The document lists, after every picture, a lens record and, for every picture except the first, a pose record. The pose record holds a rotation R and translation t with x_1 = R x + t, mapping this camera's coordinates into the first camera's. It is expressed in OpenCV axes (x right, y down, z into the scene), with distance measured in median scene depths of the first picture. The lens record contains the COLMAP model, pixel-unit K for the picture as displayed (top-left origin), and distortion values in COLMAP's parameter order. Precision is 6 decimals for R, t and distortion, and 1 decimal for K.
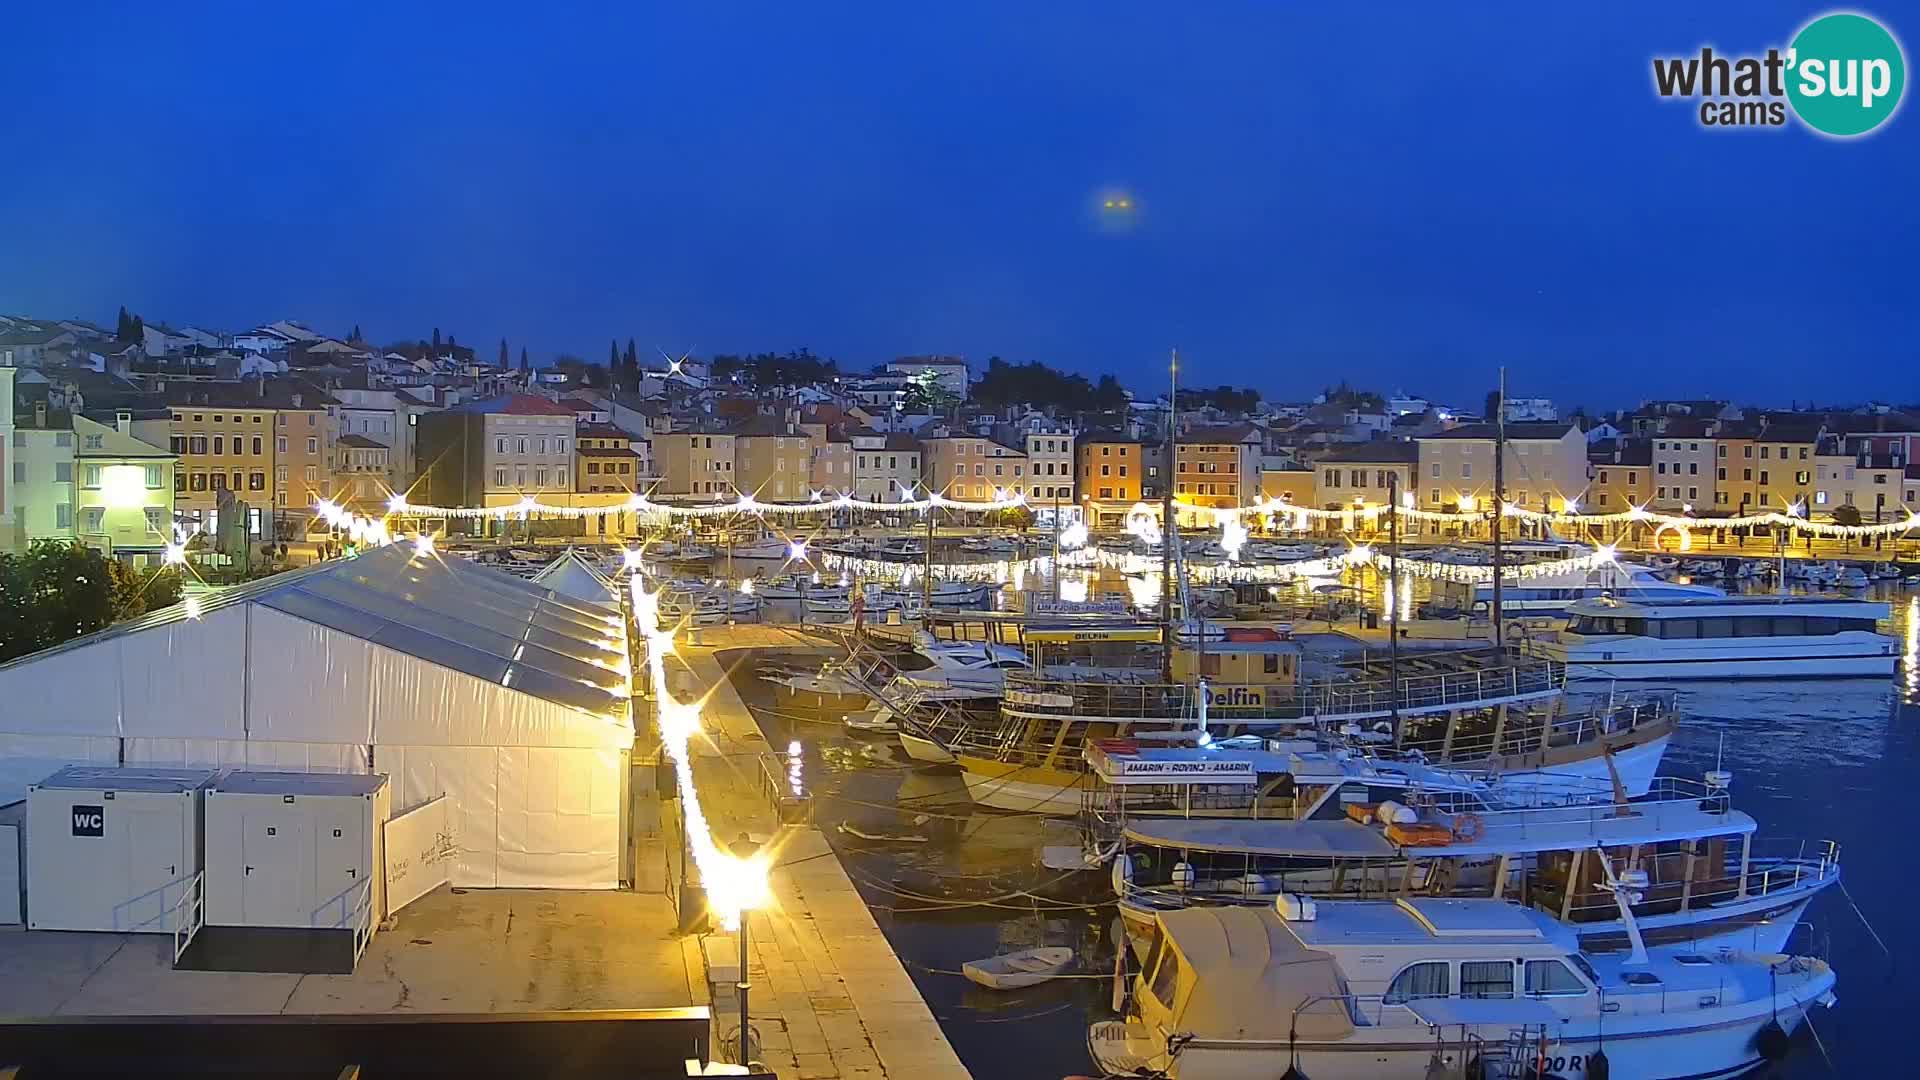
lens RADIAL K [[3038.2, 0, 956.6], [0, 3038.2, 546.8], [0, 0, 1]] dist [-0.027331, 0.000000]
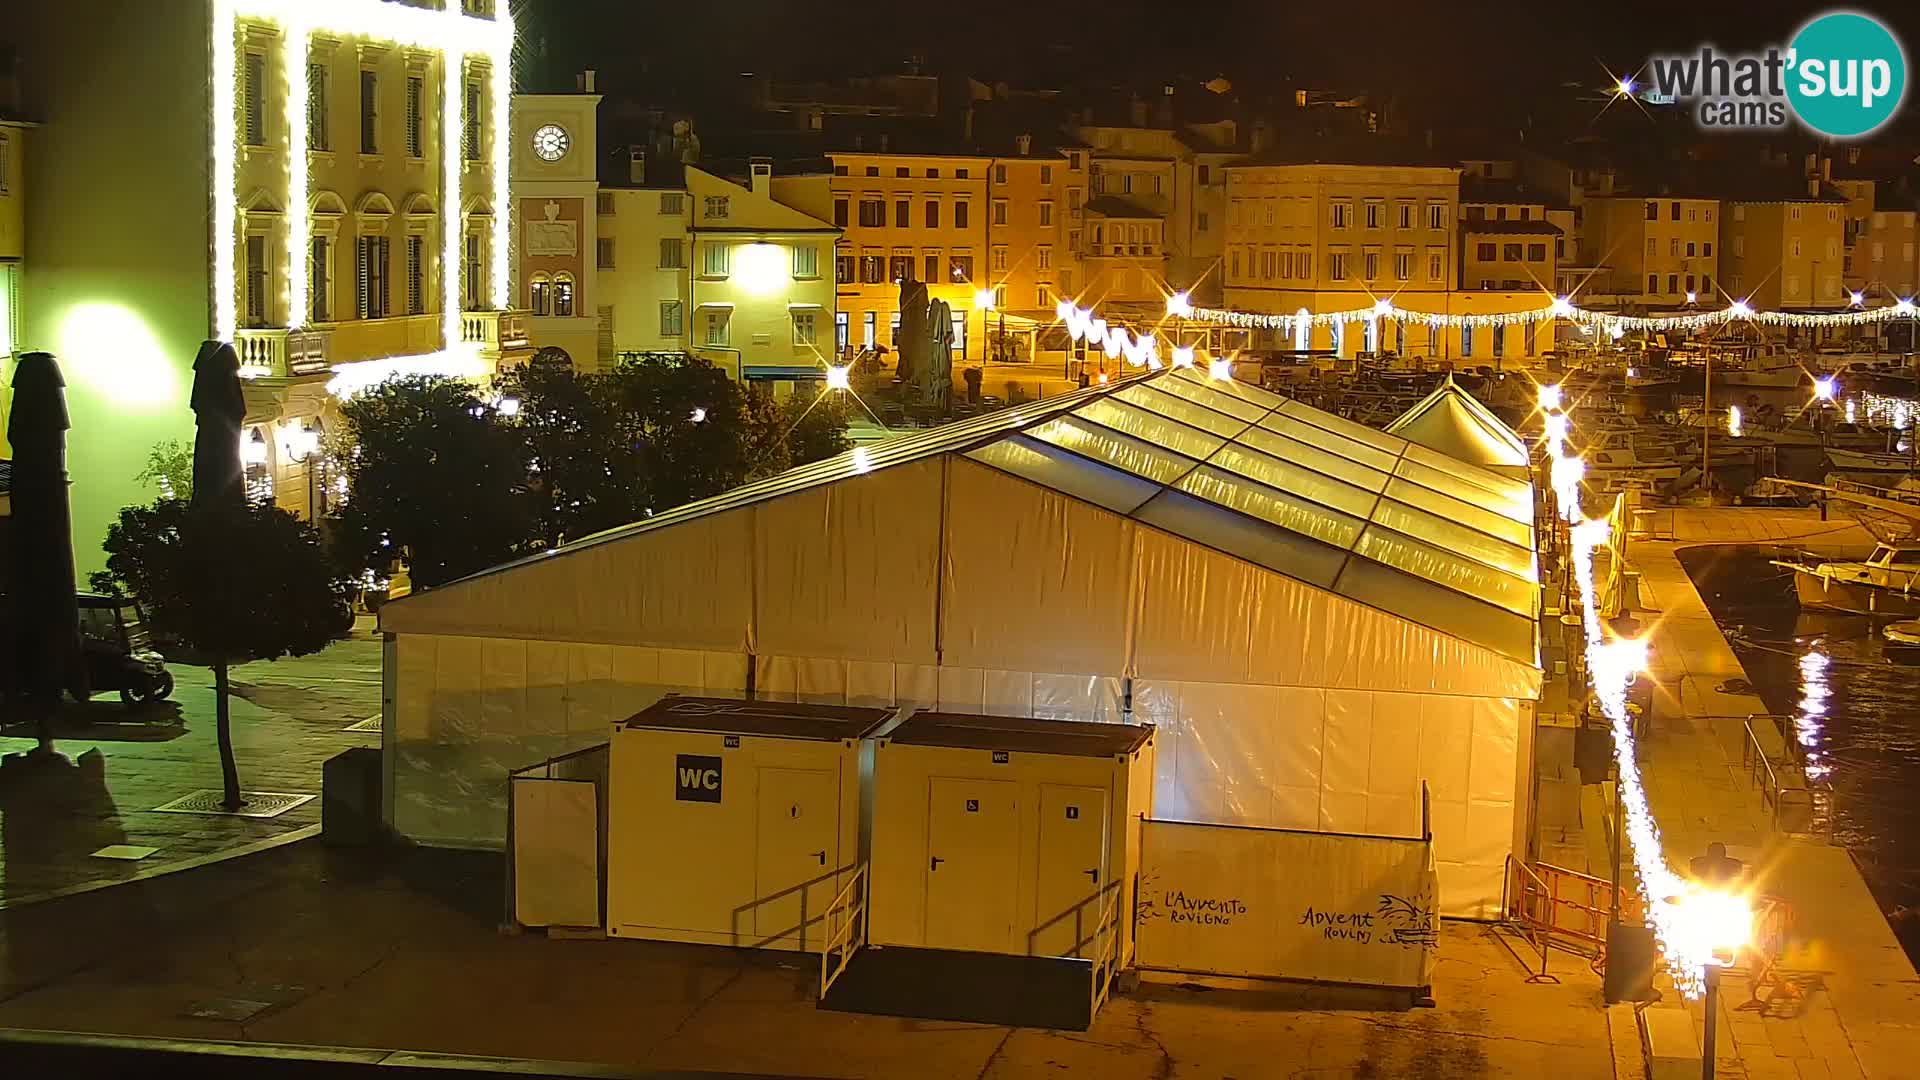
lens RADIAL K [[3038.2, 0, 977.7], [0, 3038.2, 529.3], [0, 0, 1]] dist [-0.027331, 0.000000]
pose [[0.939390, 0.031701, -0.341383, -0.002709], [-0.013833, 0.998410, 0.054647, -0.001487], [0.342572, -0.046613, 0.938334, 0.381752]]
